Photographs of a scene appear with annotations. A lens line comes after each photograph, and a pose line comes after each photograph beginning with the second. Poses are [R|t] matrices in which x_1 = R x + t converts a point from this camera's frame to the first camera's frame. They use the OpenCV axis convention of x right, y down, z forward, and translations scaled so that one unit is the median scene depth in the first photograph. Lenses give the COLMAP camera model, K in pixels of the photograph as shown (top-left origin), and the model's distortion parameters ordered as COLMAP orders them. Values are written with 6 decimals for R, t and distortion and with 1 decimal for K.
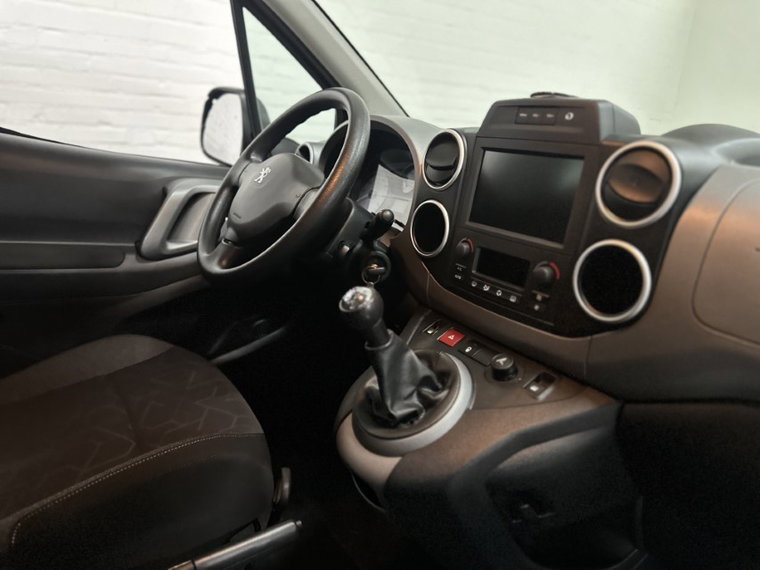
lens RADIAL K [[530.2, 0, 380.0], [0, 530.2, 285.0], [0, 0, 1]] dist [0.078574, -0.128856]
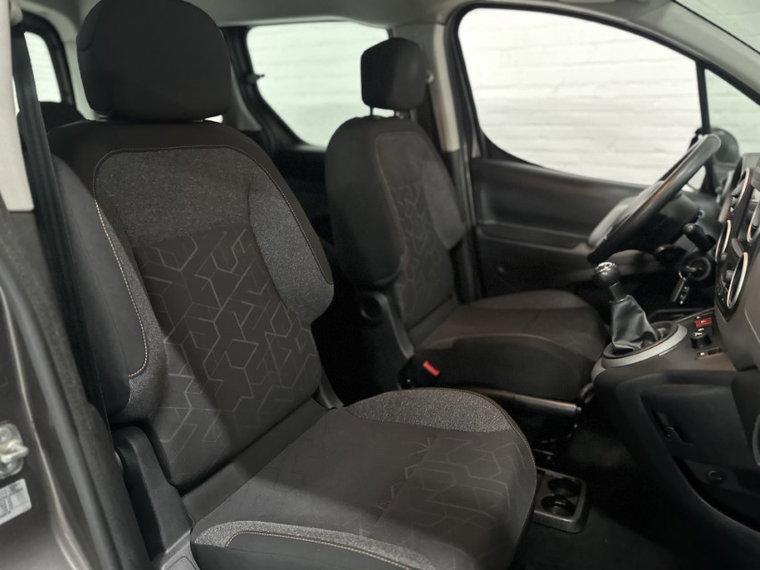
lens RADIAL K [[523.9, 0, 380.0], [0, 523.9, 285.0], [0, 0, 1]] dist [0.088385, -0.122584]
pose [[0.469037, 0.186784, -0.863201, 0.923416], [-0.208970, 0.973098, 0.097016, 0.051160], [0.858100, 0.134879, 0.495451, -0.384933]]
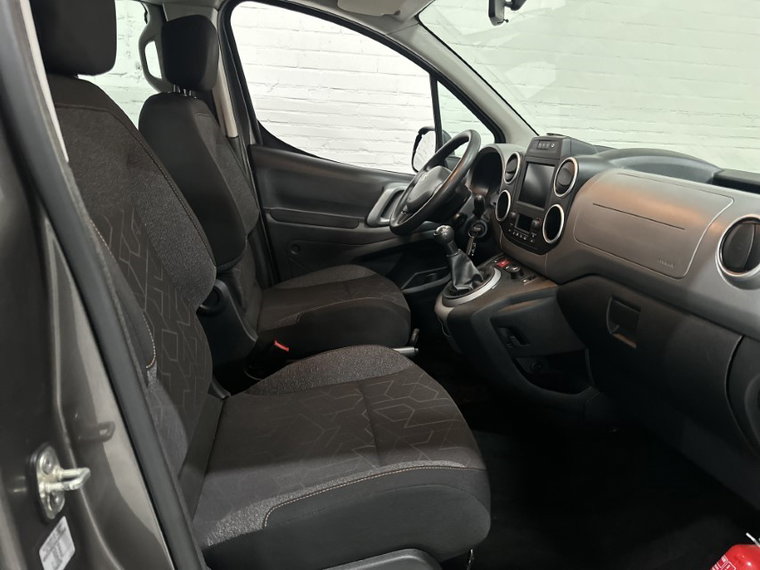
lens RADIAL K [[530.2, 0, 380.0], [0, 530.2, 285.0], [0, 0, 1]] dist [0.078574, -0.128856]
pose [[0.901400, 0.090879, -0.423343, 0.560571], [-0.105945, 0.994298, -0.012137, 0.252328], [0.419826, 0.055792, 0.905888, -0.893522]]
